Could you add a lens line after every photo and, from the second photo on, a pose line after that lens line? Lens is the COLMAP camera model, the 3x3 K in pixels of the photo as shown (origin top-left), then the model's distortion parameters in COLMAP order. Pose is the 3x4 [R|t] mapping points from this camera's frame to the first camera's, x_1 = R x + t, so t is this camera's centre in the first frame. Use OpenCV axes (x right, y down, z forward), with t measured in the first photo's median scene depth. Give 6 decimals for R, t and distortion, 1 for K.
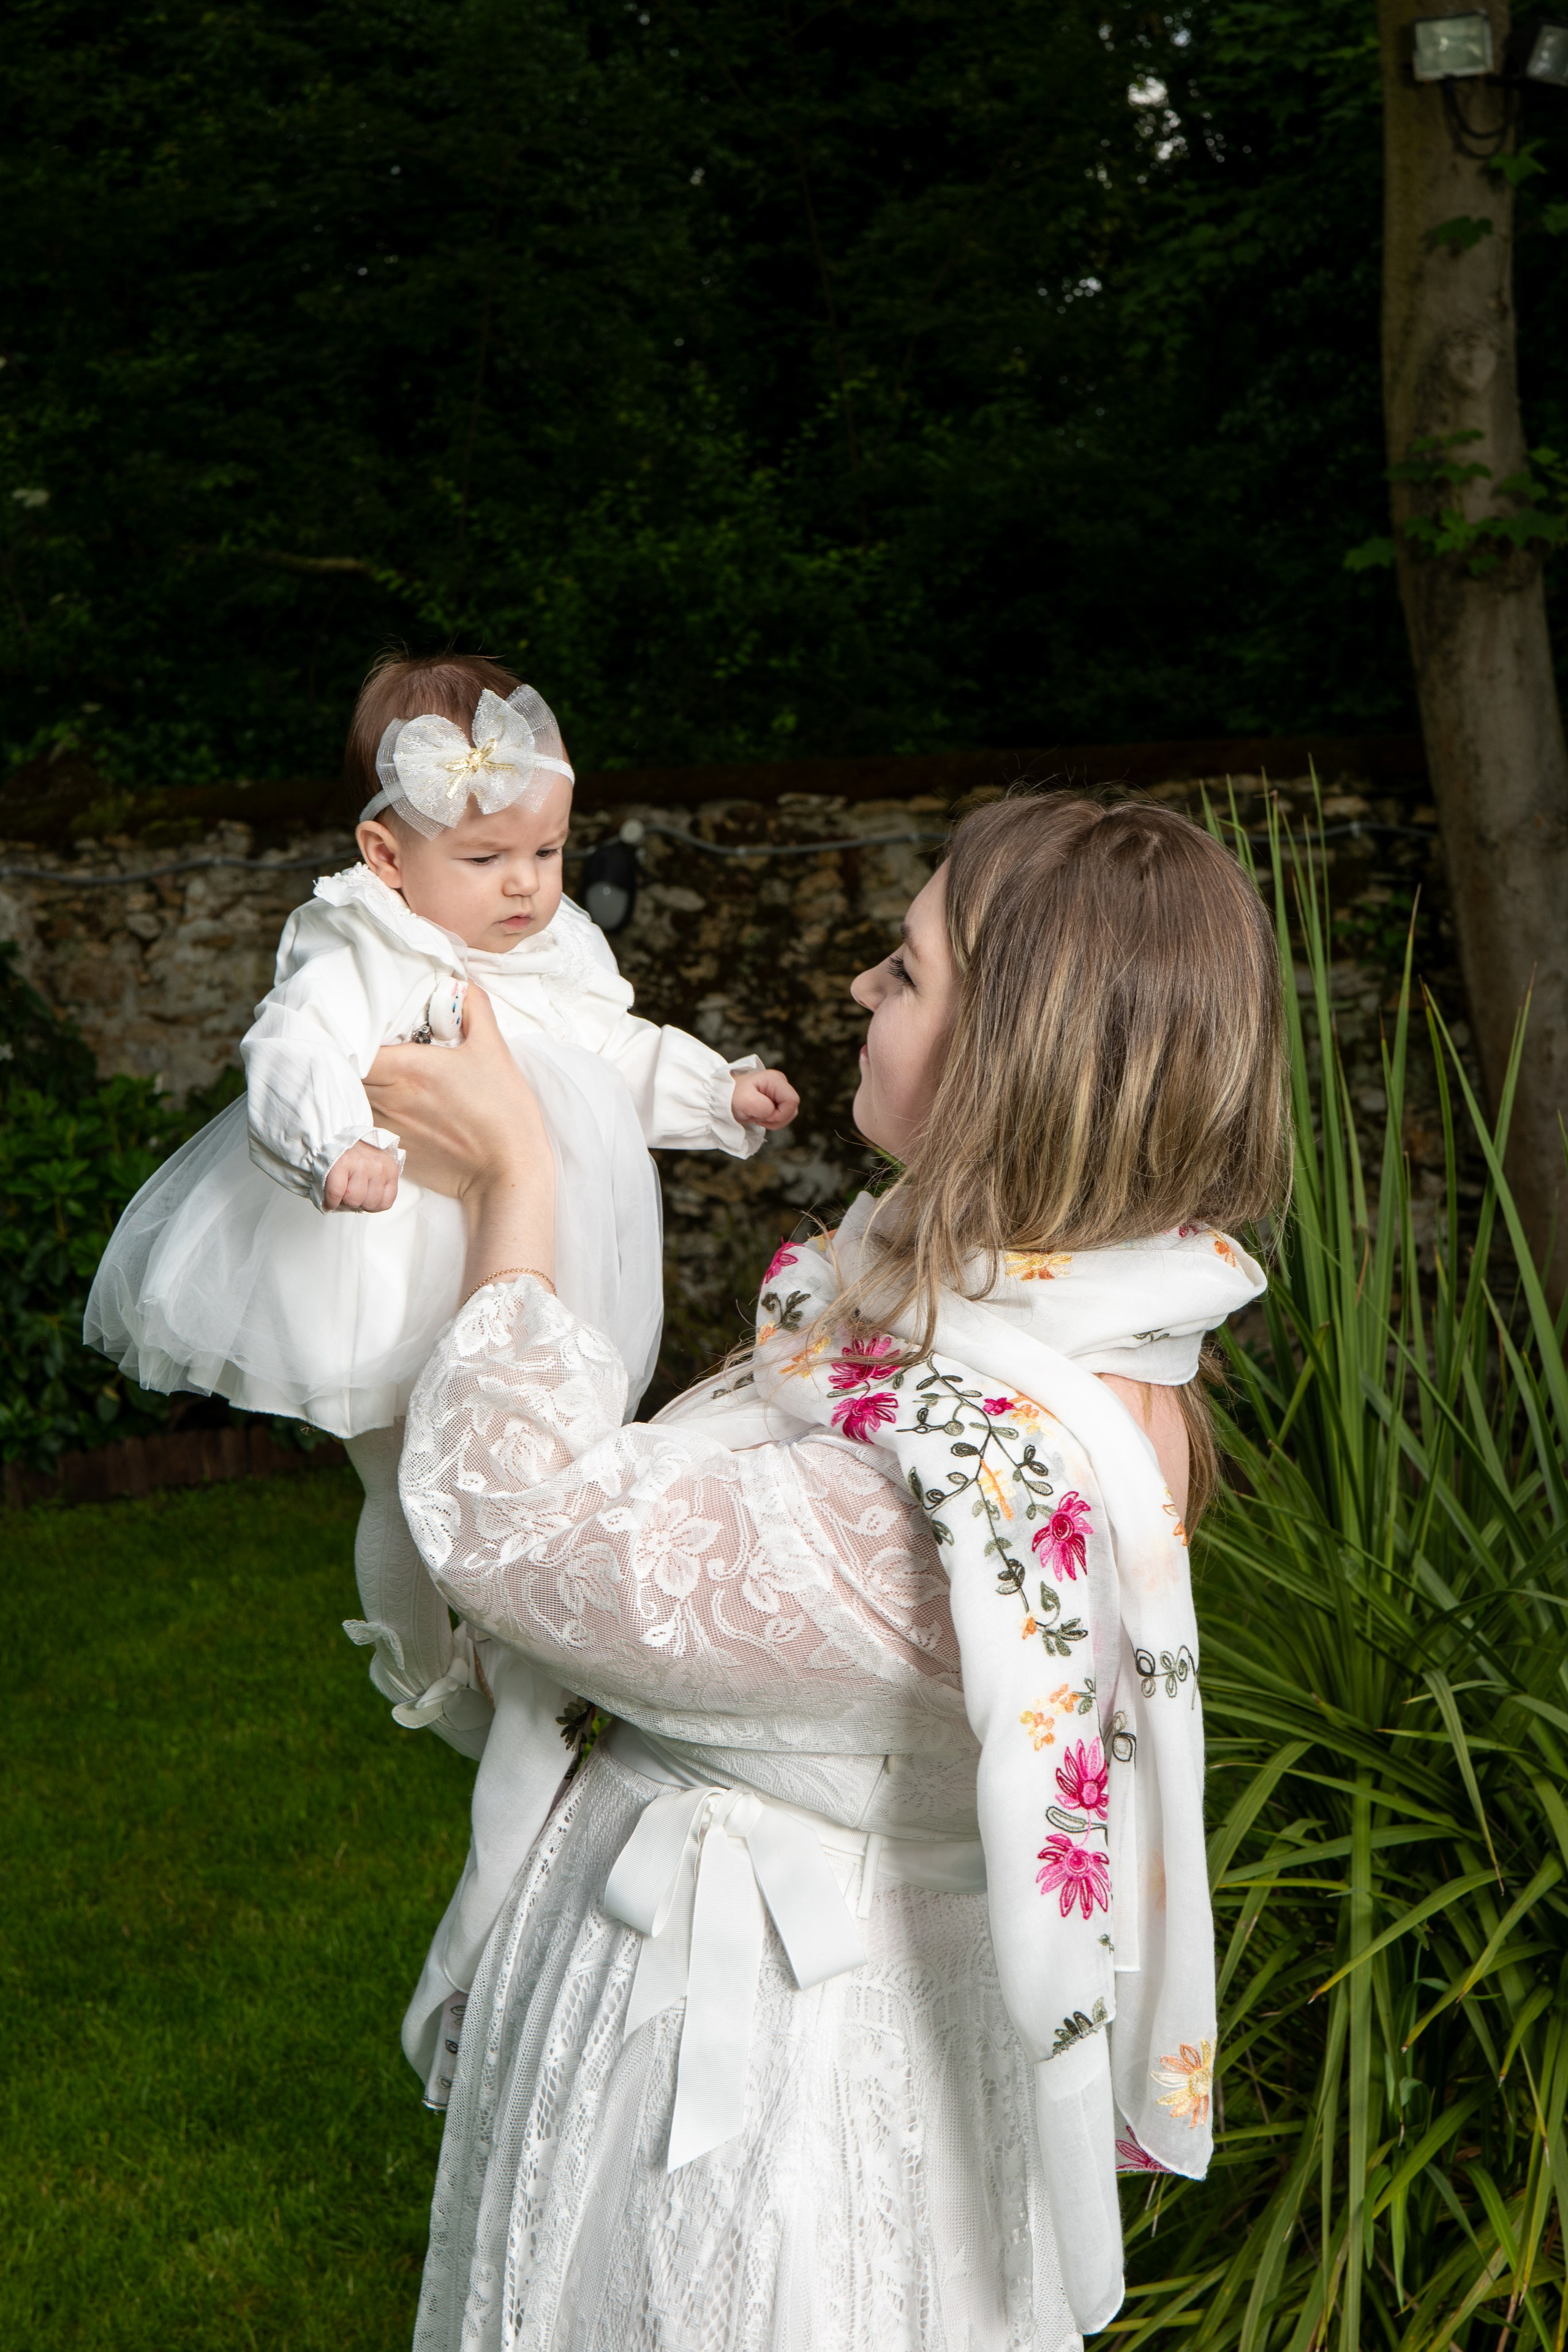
lens RADIAL K [[3412.0, 0, 823.1], [0, 3412.0, 1105.9], [0, 0, 1]] dist [0.031509, -0.060206]
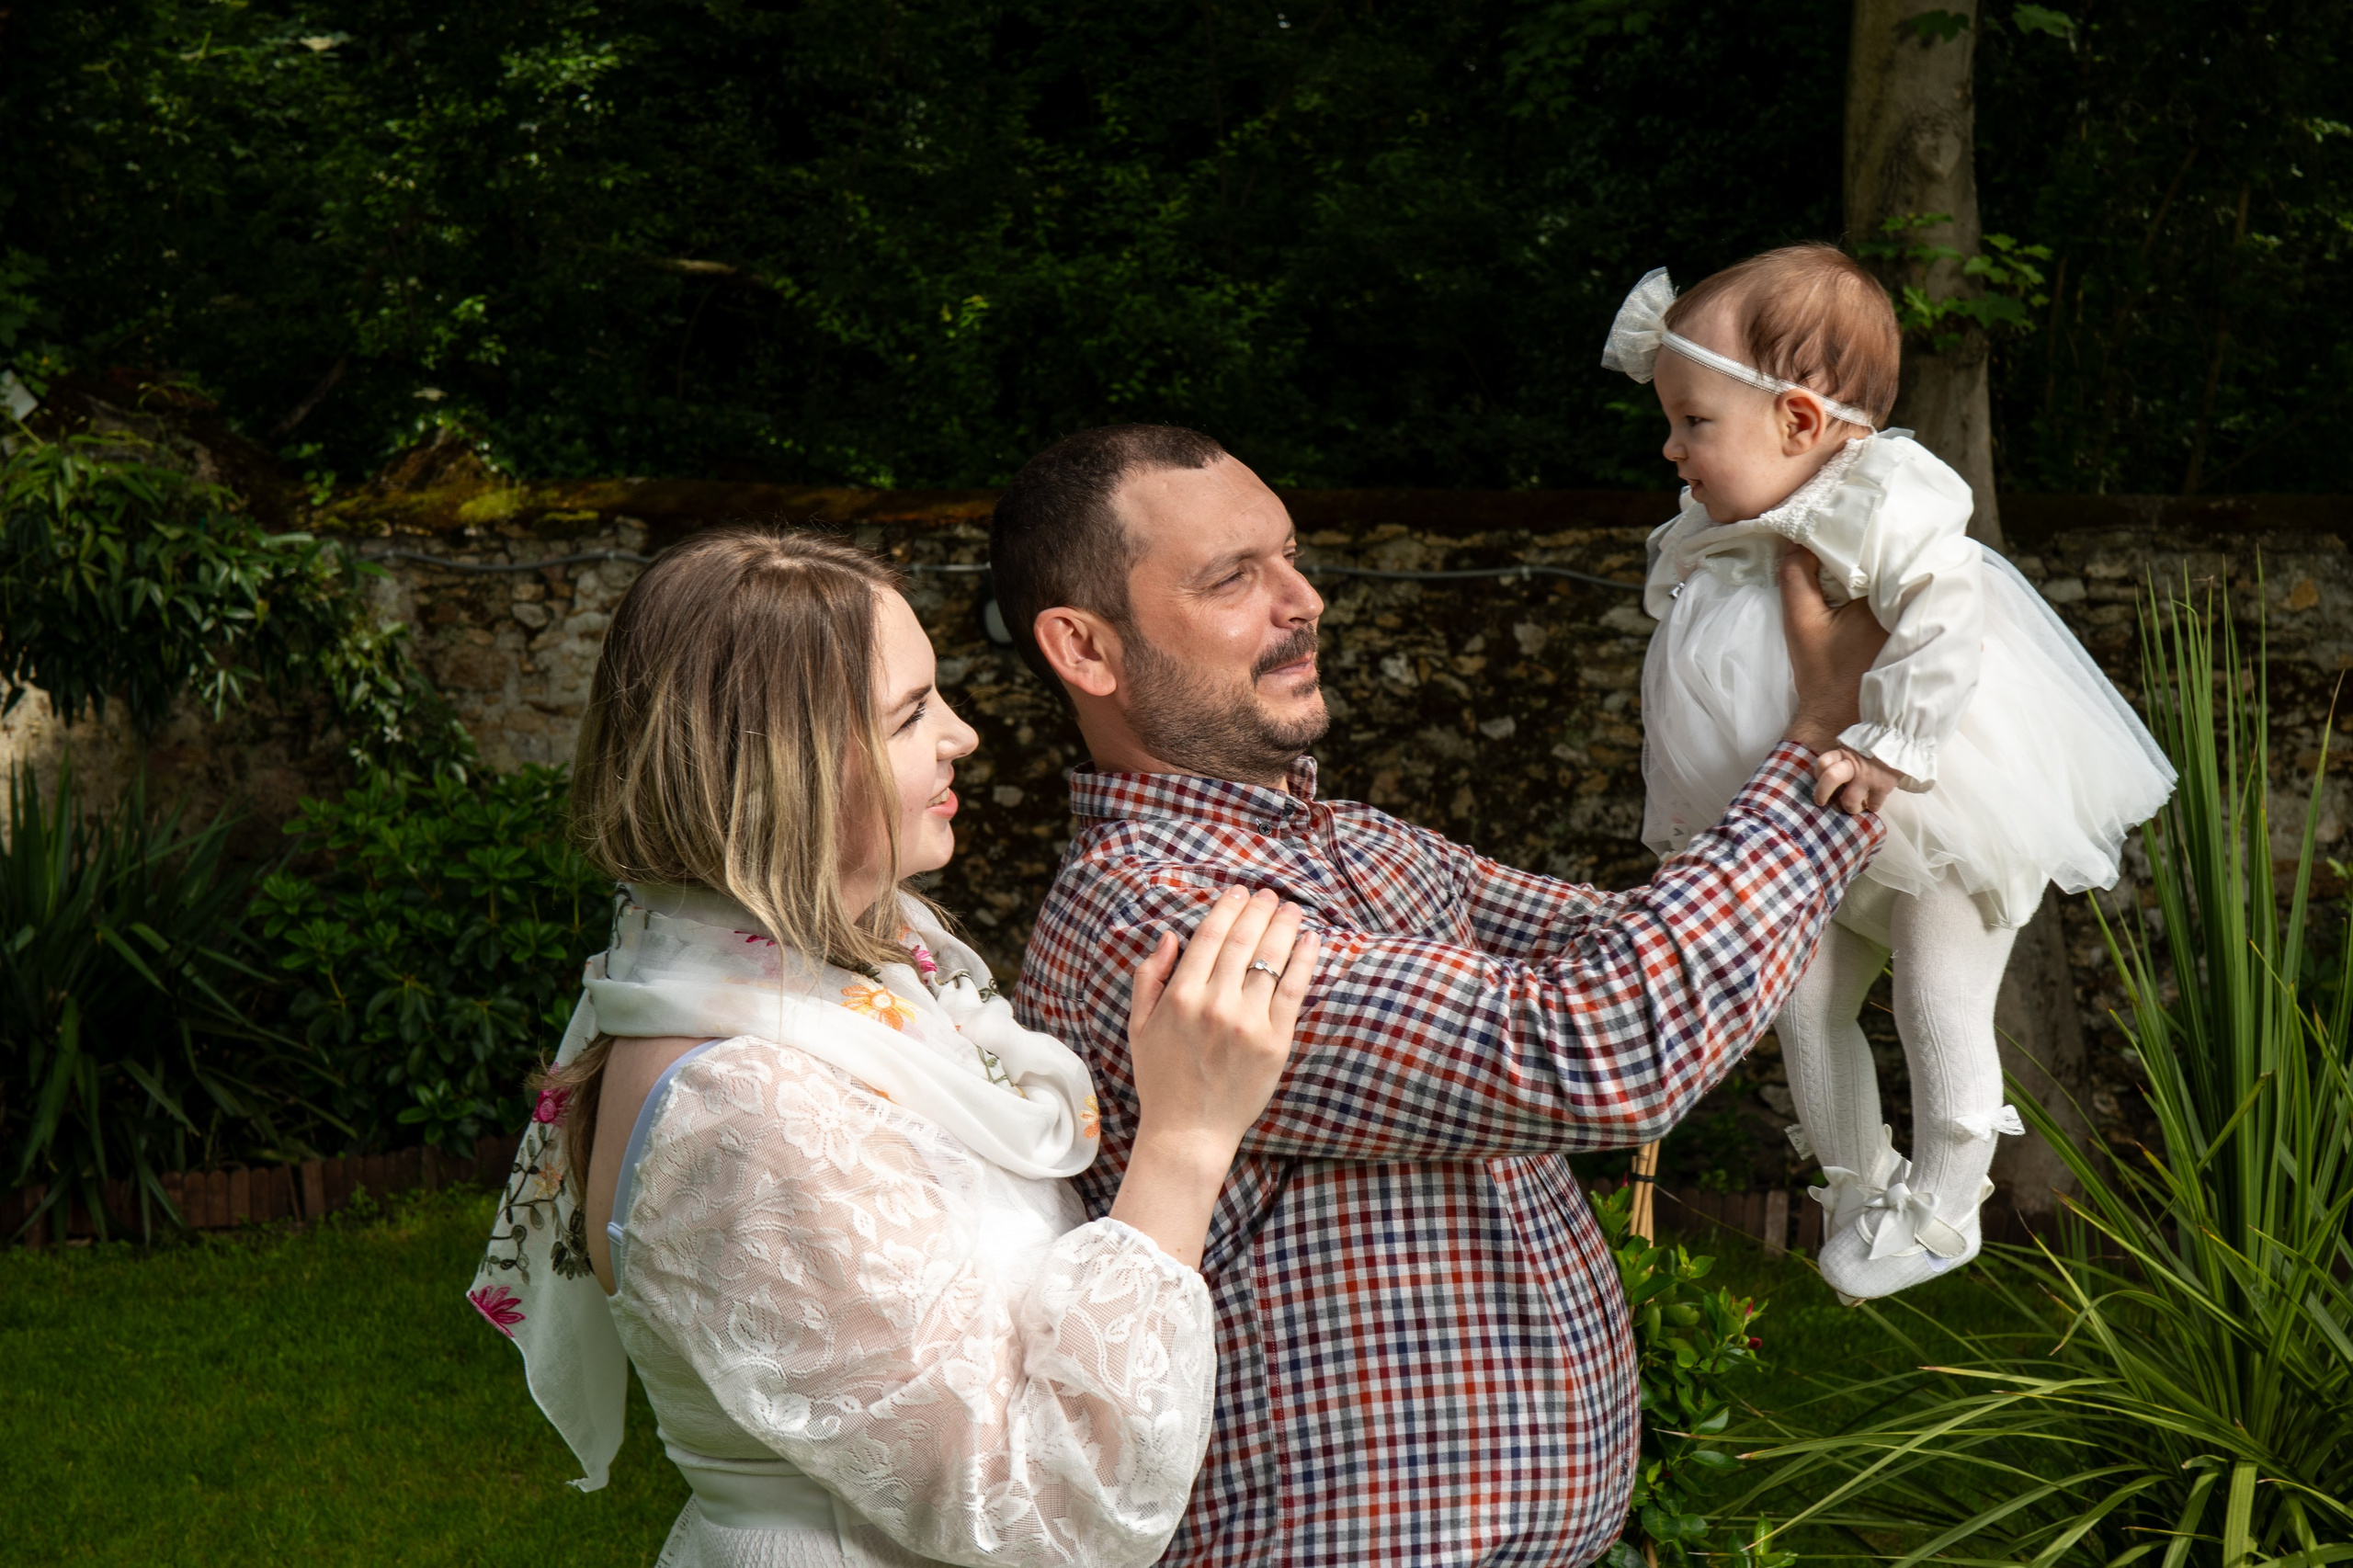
lens RADIAL K [[3406.3, 0, 1169.8], [0, 3406.3, 747.2], [0, 0, 1]] dist [0.027263, 0.022308]
pose [[0.996116, 0.049112, 0.073075, -0.086612], [-0.047470, 0.998583, -0.024047, 0.001270], [-0.074152, 0.020485, 0.997037, -0.015300]]
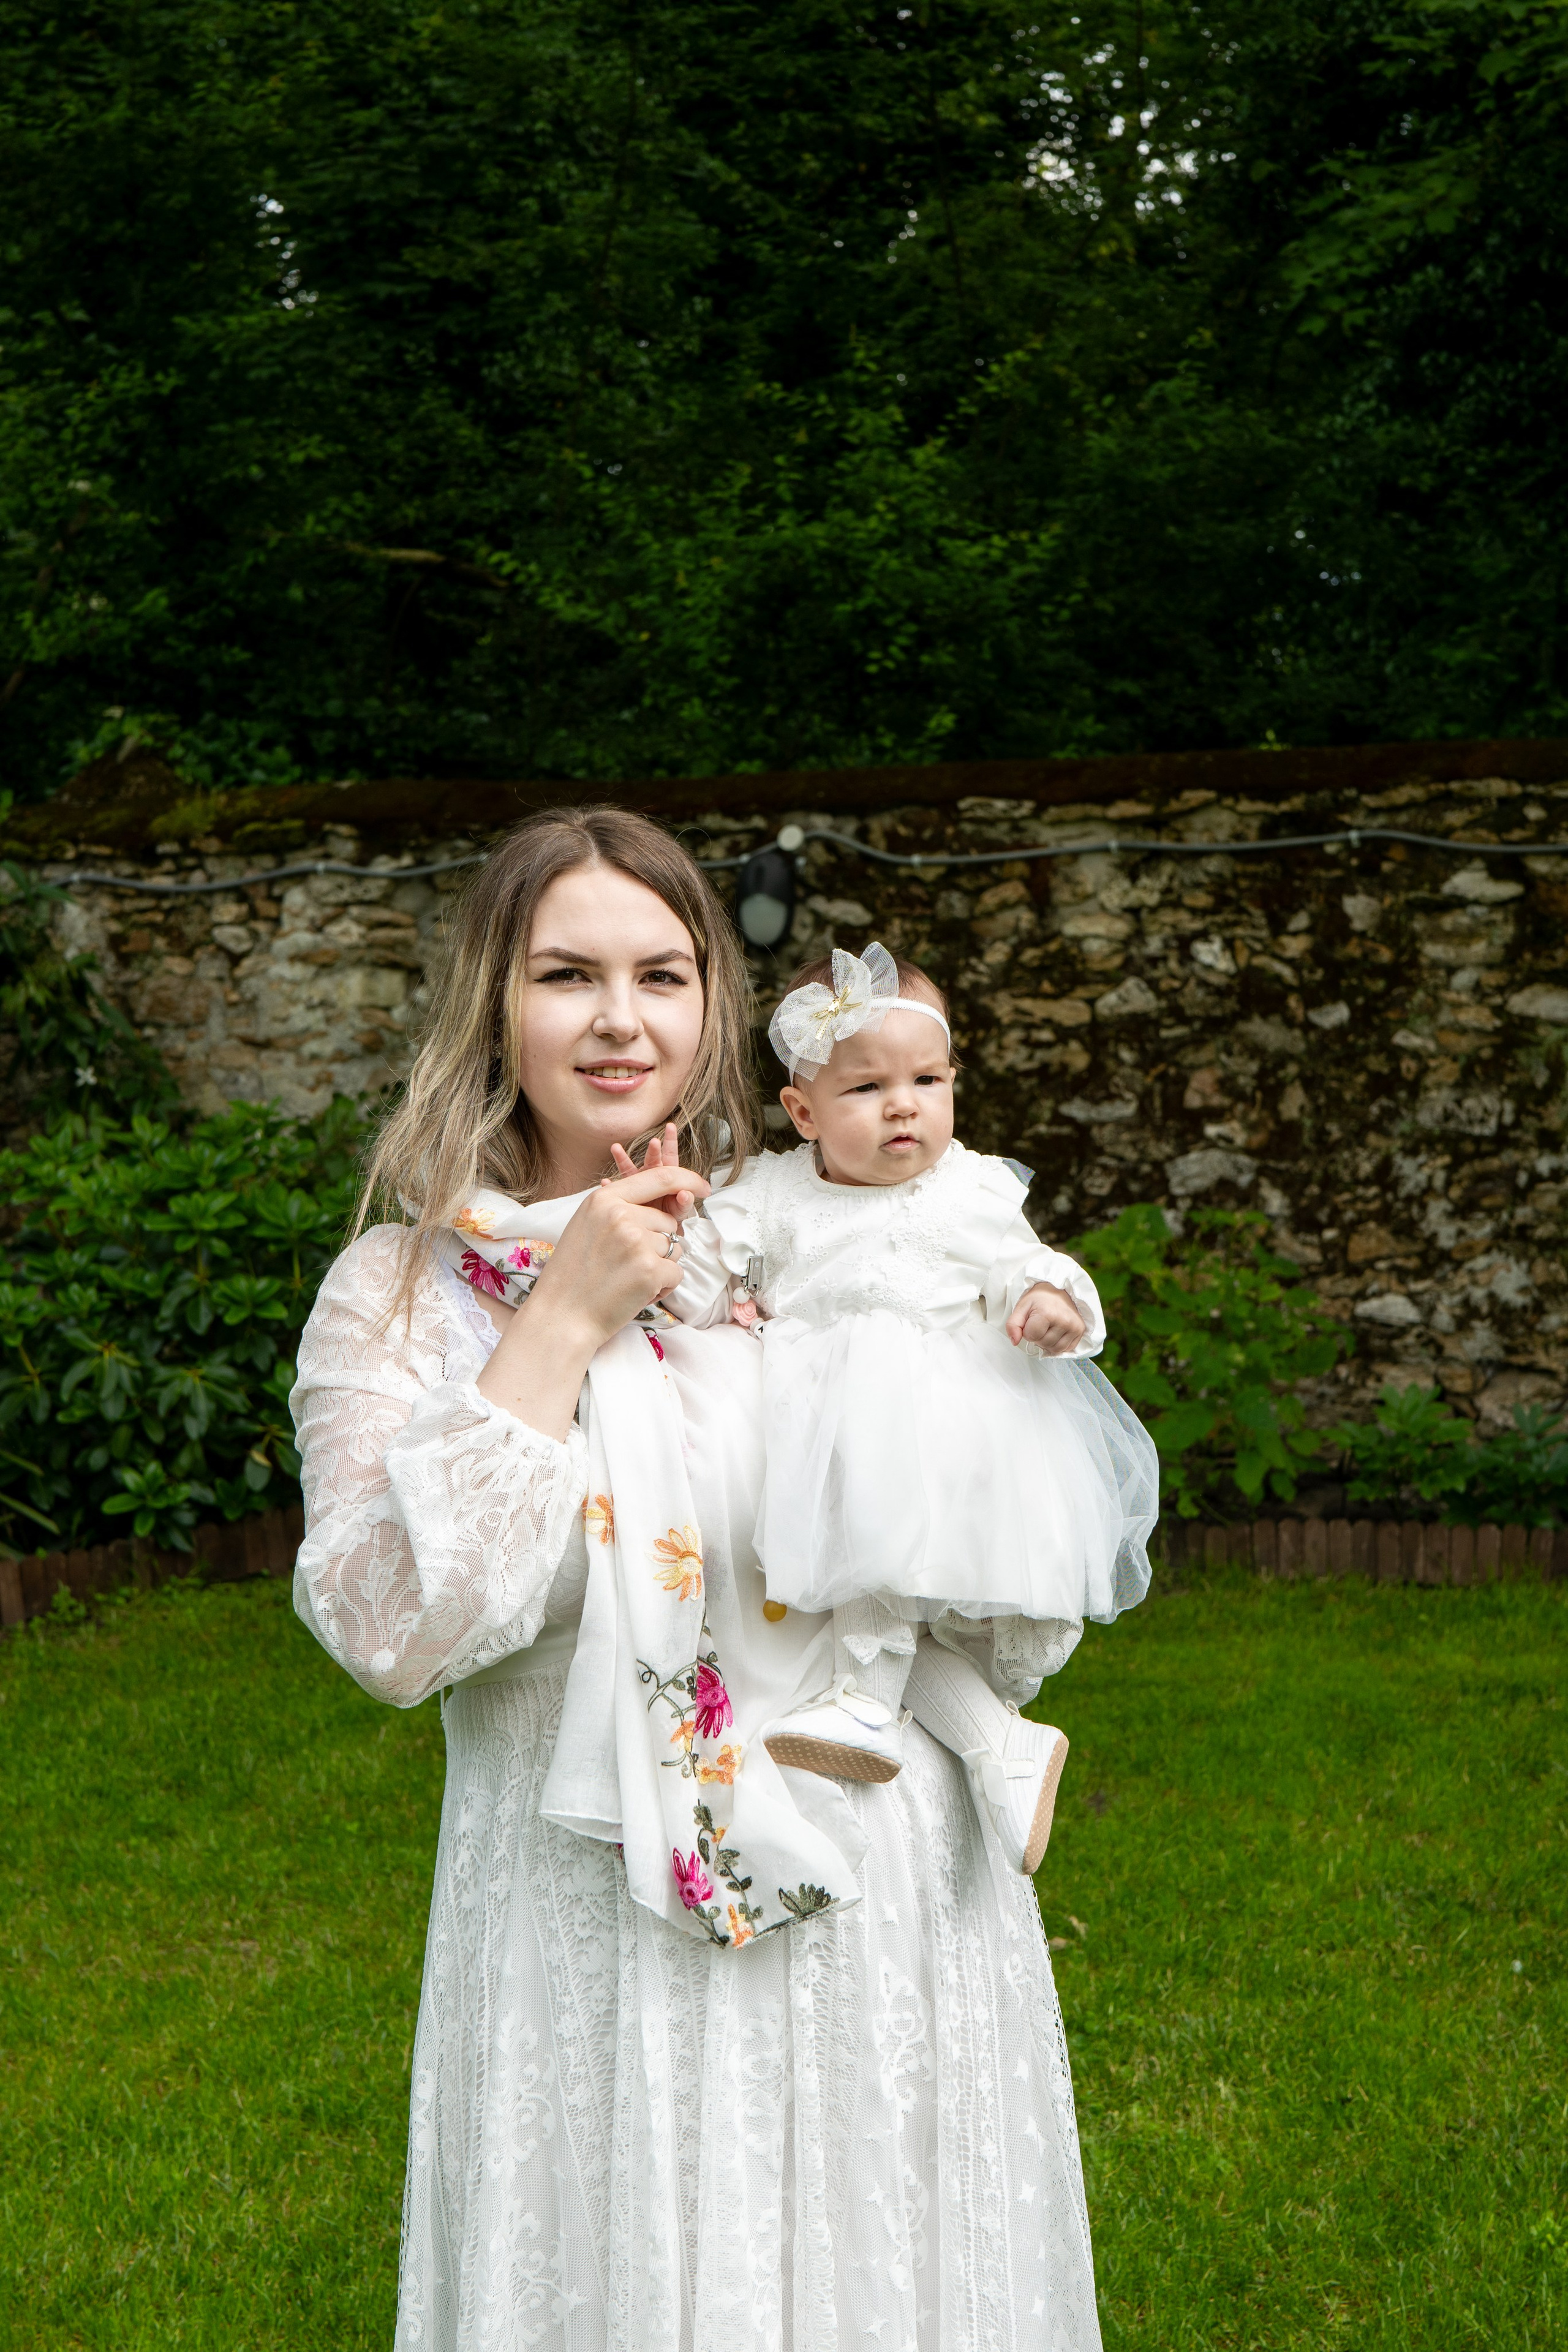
lens RADIAL K [[3404.9, 0, 789.3], [0, 3404.9, 1102.6], [0, 0, 1]] dist [0.027263, 0.022308]
pose [[0.999013, 0.007647, 0.043749, -0.095383], [-0.006761, 0.999770, -0.020359, 0.008177], [-0.043894, 0.020043, 0.998835, 0.099090]]
